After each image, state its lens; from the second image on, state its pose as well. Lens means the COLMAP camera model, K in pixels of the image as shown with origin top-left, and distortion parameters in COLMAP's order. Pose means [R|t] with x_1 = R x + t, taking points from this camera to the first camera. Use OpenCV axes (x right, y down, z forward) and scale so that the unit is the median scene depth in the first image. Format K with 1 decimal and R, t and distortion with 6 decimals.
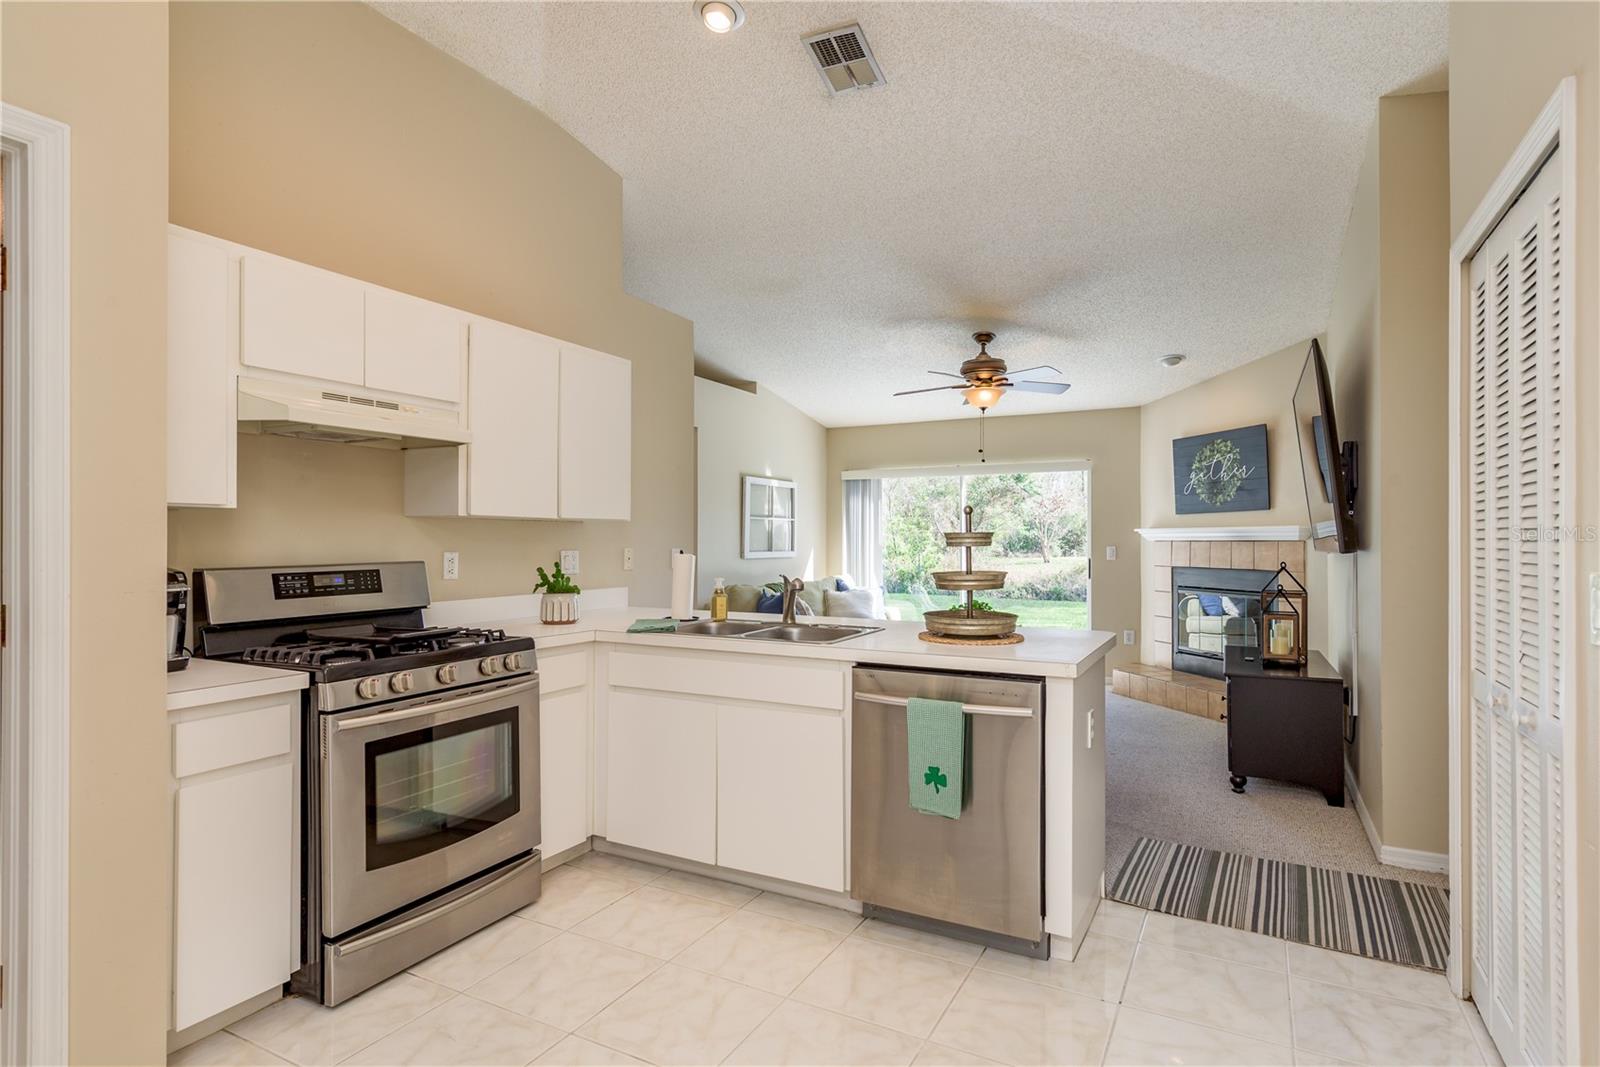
lens RADIAL K [[833.2, 0, 802.2], [0, 833.2, 534.4], [0, 0, 1]] dist [0.012315, -0.007162]
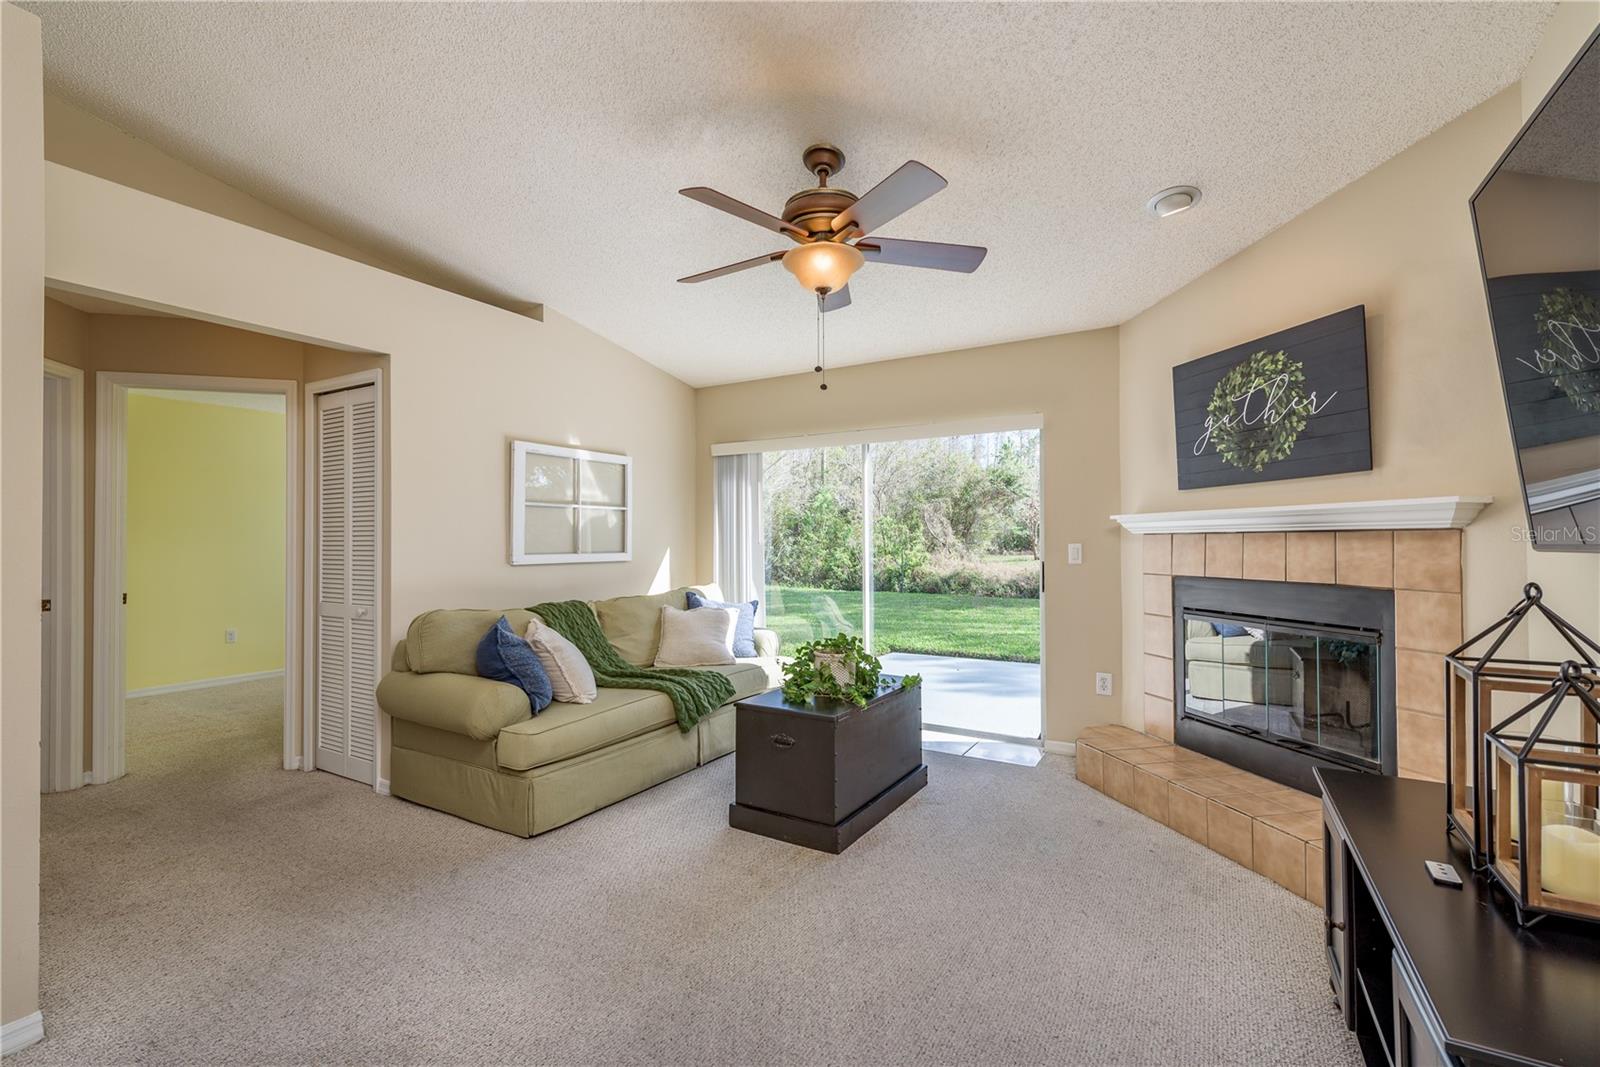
lens RADIAL K [[713.7, 0, 805.5], [0, 713.7, 535.7], [0, 0, 1]] dist [0.009025, -0.001557]
pose [[0.999240, -0.006797, -0.038384, 0.320484], [0.006782, 0.999977, -0.000523, 0.013278], [0.038386, 0.000262, 0.999263, 0.771328]]
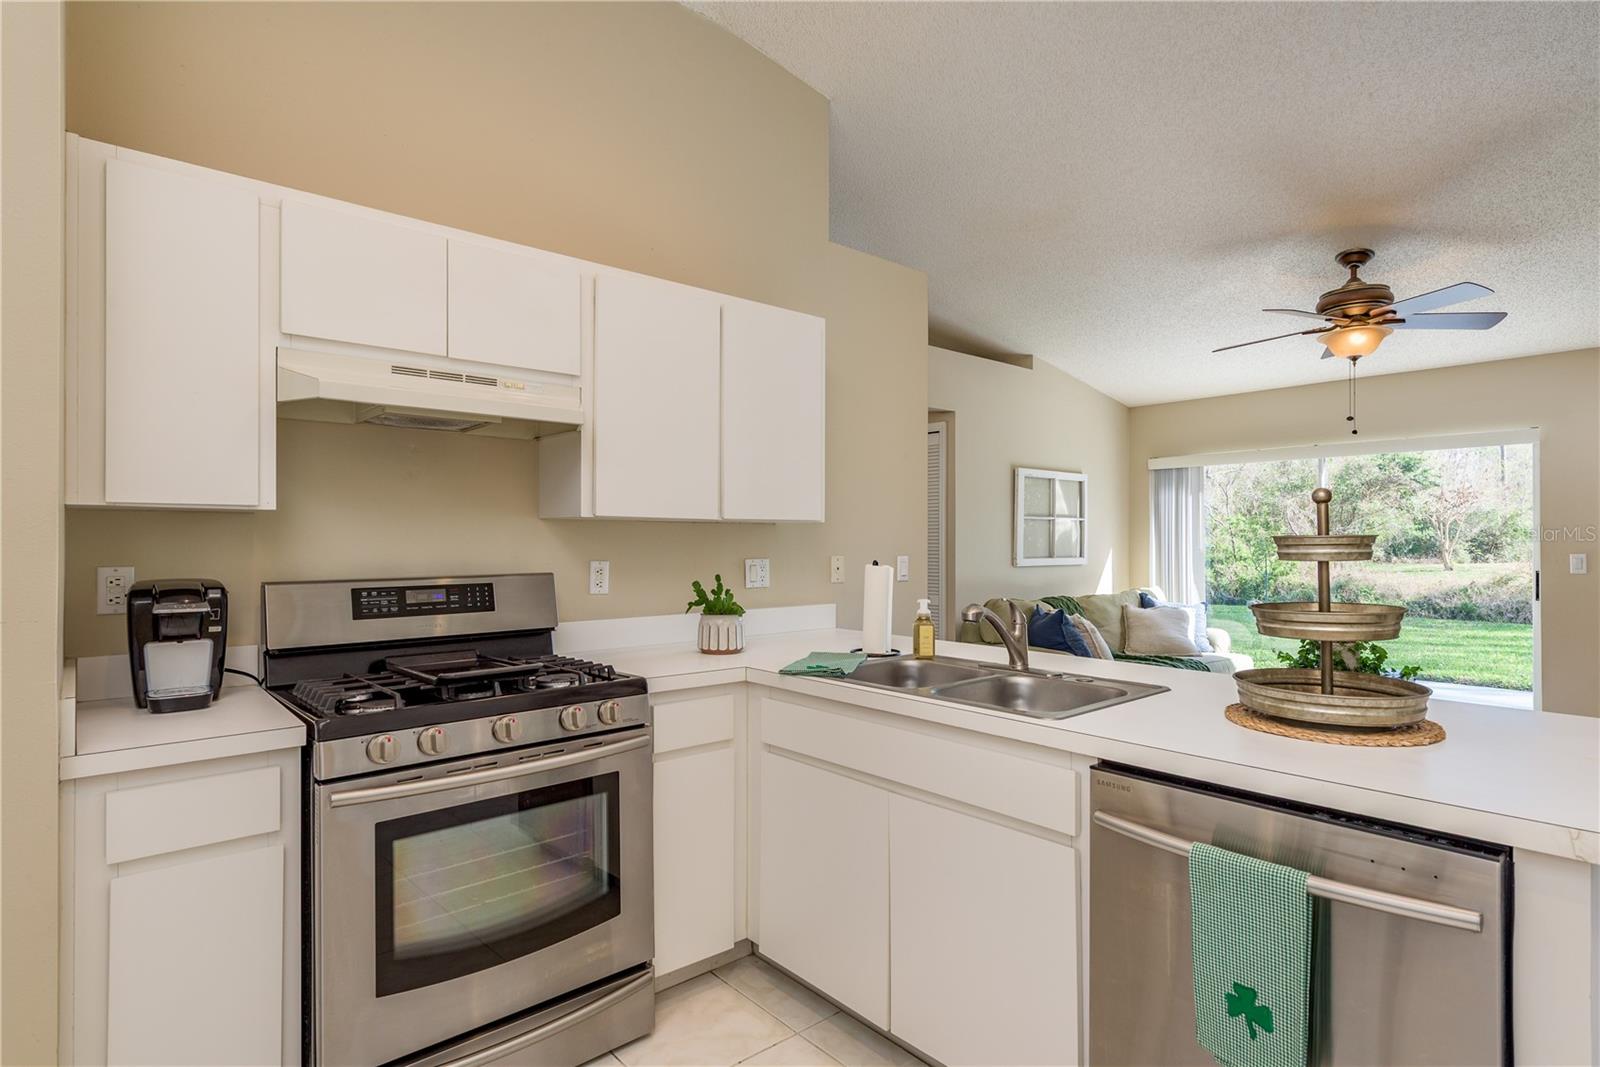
lens RADIAL K [[833.2, 0, 797.5], [0, 833.2, 534.8], [0, 0, 1]] dist [0.012315, -0.007162]
pose [[0.930784, -0.003794, -0.365550, 0.054712], [0.003017, 0.999992, -0.002697, -0.001921], [0.365557, 0.001407, 0.930788, 0.249251]]
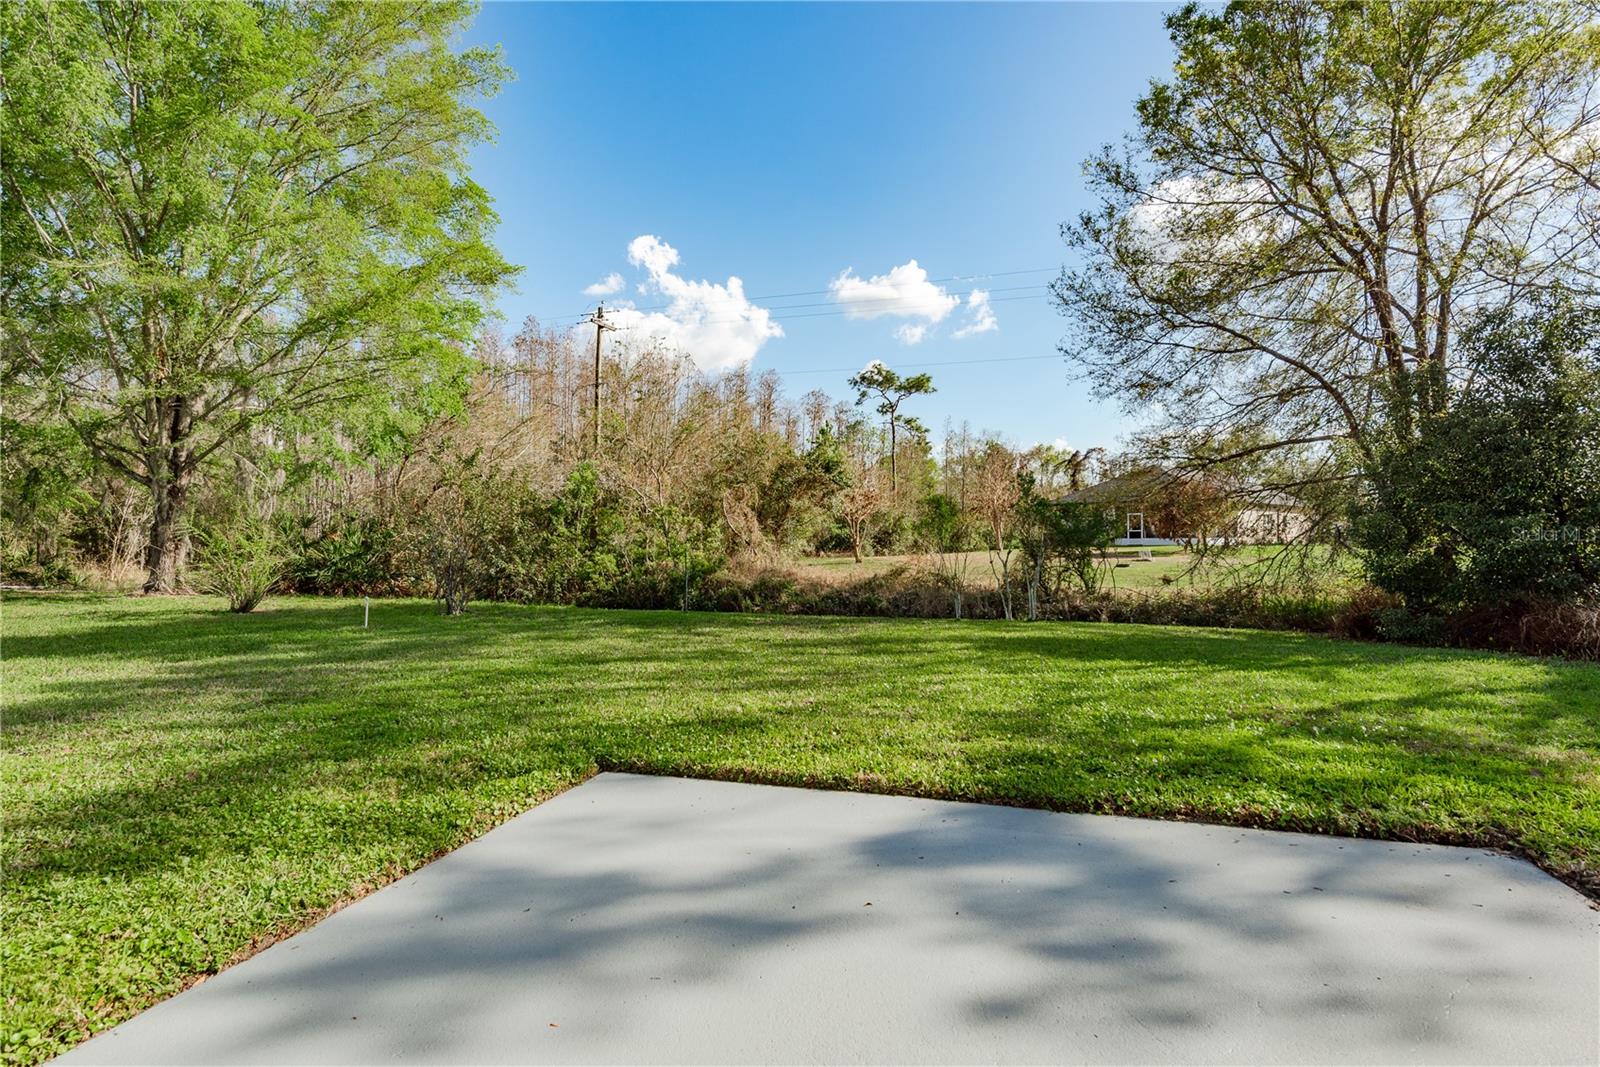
lens RADIAL K [[770.7, 0, 802.5], [0, 770.7, 530.2], [0, 0, 1]] dist [-0.001873, -0.000465]
pose [[0.977710, 0.000671, 0.209960, 0.538655], [0.000947, 0.999971, -0.007603, 0.042914], [-0.209959, 0.007632, 0.977680, 1.809179]]
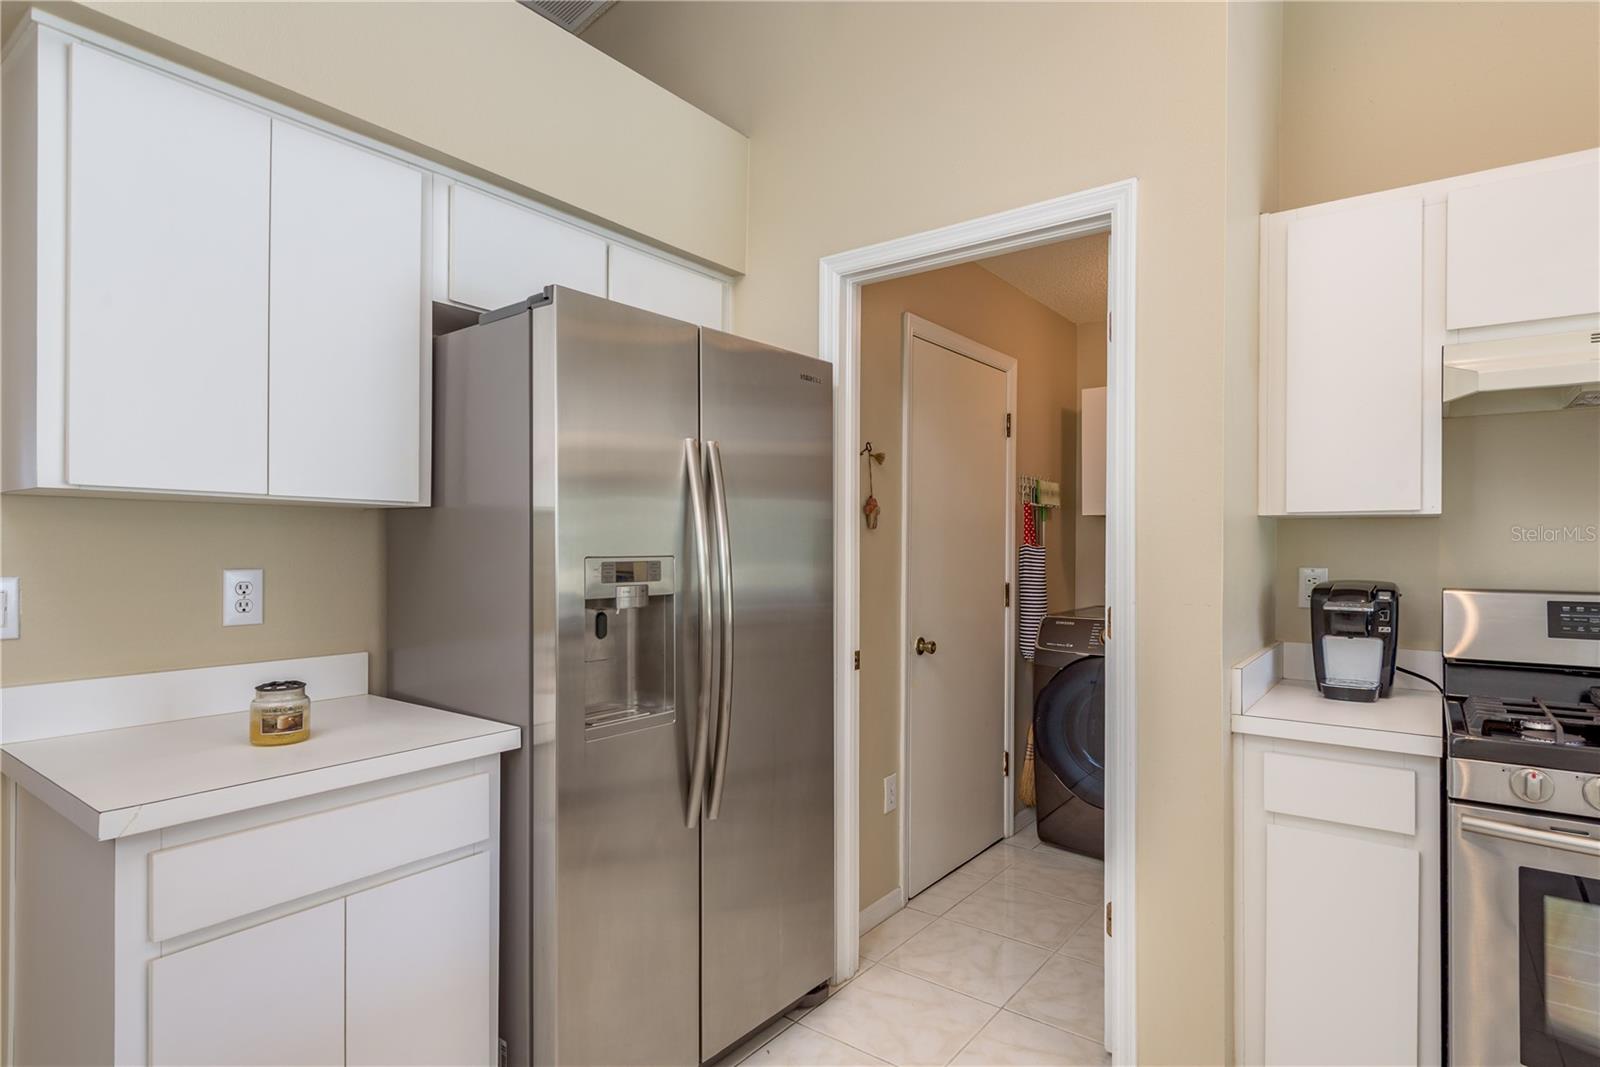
lens RADIAL K [[833.2, 0, 805.7], [0, 833.2, 545.2], [0, 0, 1]] dist [0.012315, -0.007162]
pose [[-0.155631, -0.000536, -0.987815, 0.117627], [0.000000, 1.000000, -0.000543, -0.000599], [0.987815, -0.000084, -0.155631, 0.308209]]
